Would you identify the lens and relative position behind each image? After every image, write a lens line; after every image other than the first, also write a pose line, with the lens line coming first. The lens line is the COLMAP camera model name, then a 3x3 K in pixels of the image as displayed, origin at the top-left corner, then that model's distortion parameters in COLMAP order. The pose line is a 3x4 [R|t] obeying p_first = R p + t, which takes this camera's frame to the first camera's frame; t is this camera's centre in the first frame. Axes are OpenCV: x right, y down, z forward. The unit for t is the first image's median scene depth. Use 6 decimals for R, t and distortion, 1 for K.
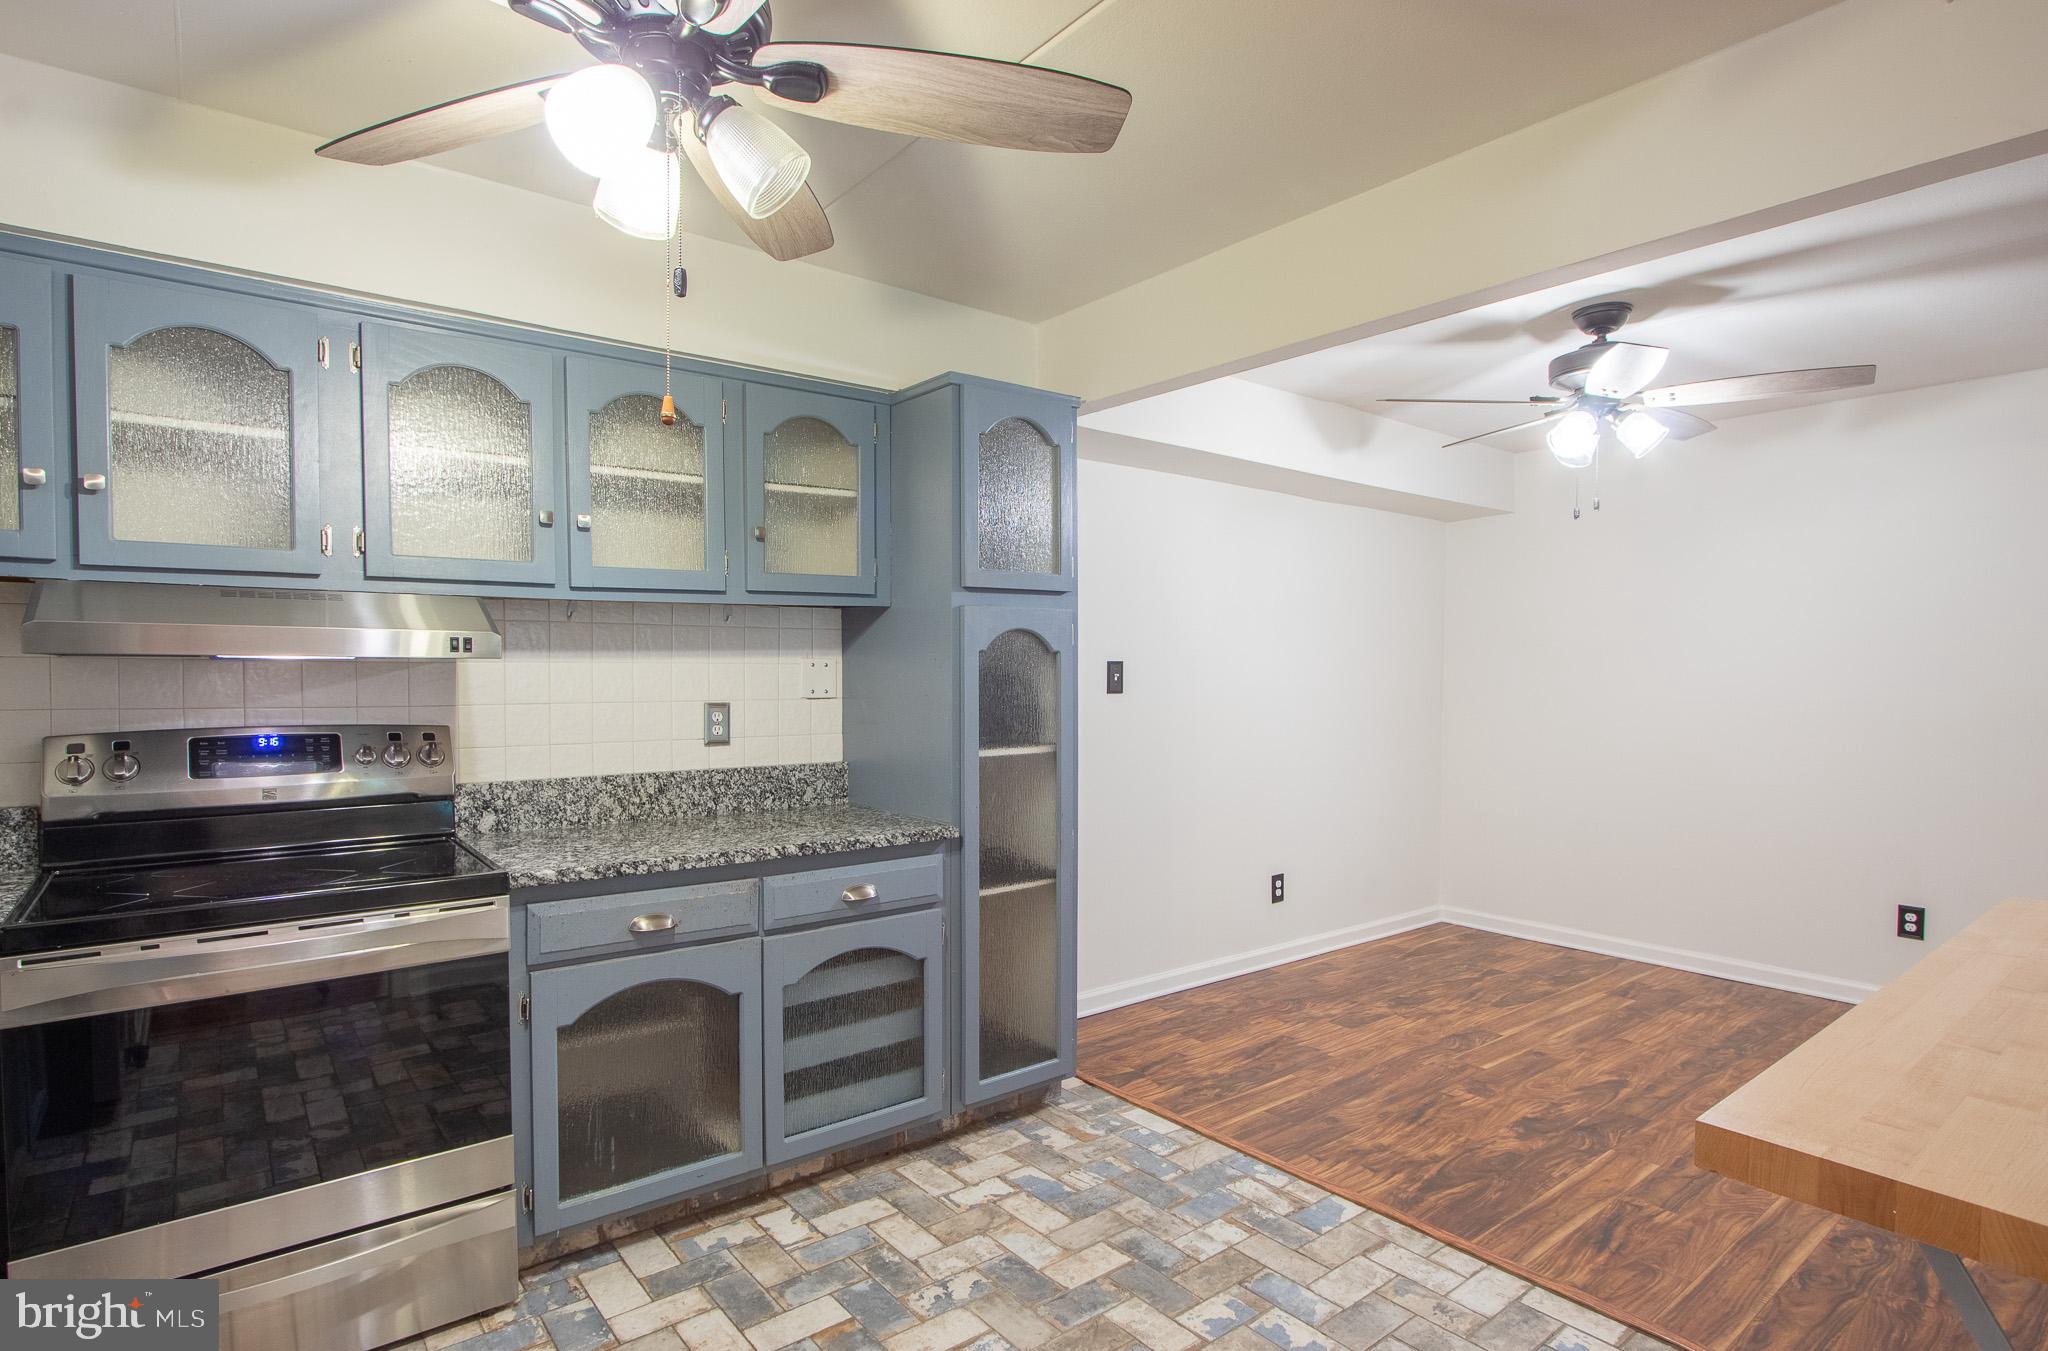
lens RADIAL K [[1068.1, 0, 1018.8], [0, 1068.1, 699.8], [0, 0, 1]] dist [-0.024374, 0.007052]
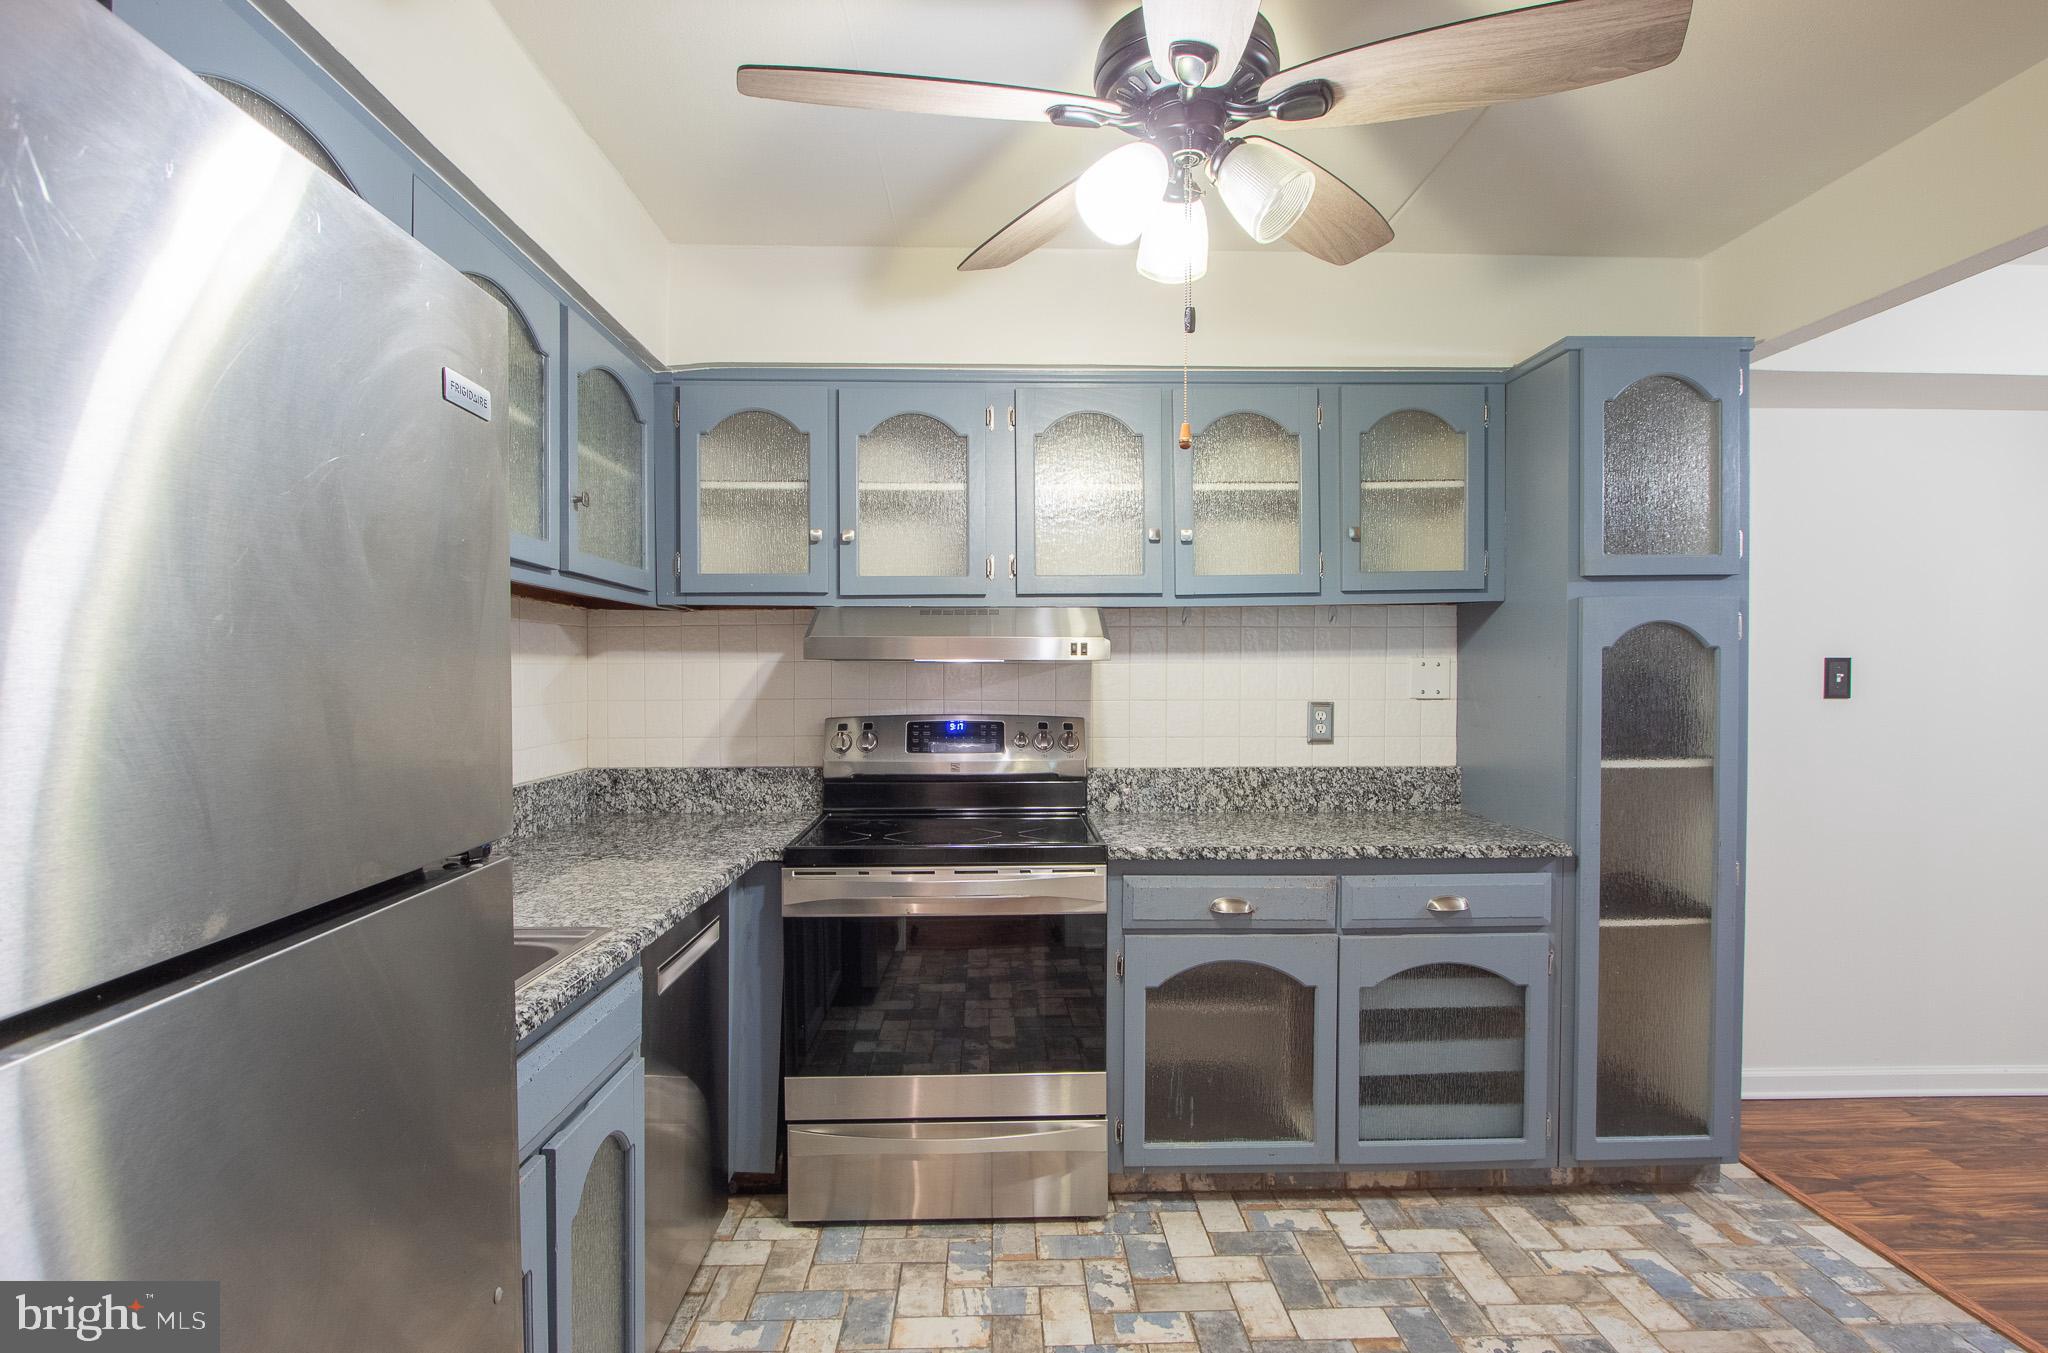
lens RADIAL K [[1068.1, 0, 989.7], [0, 1068.1, 692.5], [0, 0, 1]] dist [-0.024374, 0.007052]
pose [[0.789313, 0.010838, -0.613896, 0.109034], [-0.014812, 0.999889, -0.001392, -0.000194], [0.613813, 0.010192, 0.789386, 0.000816]]
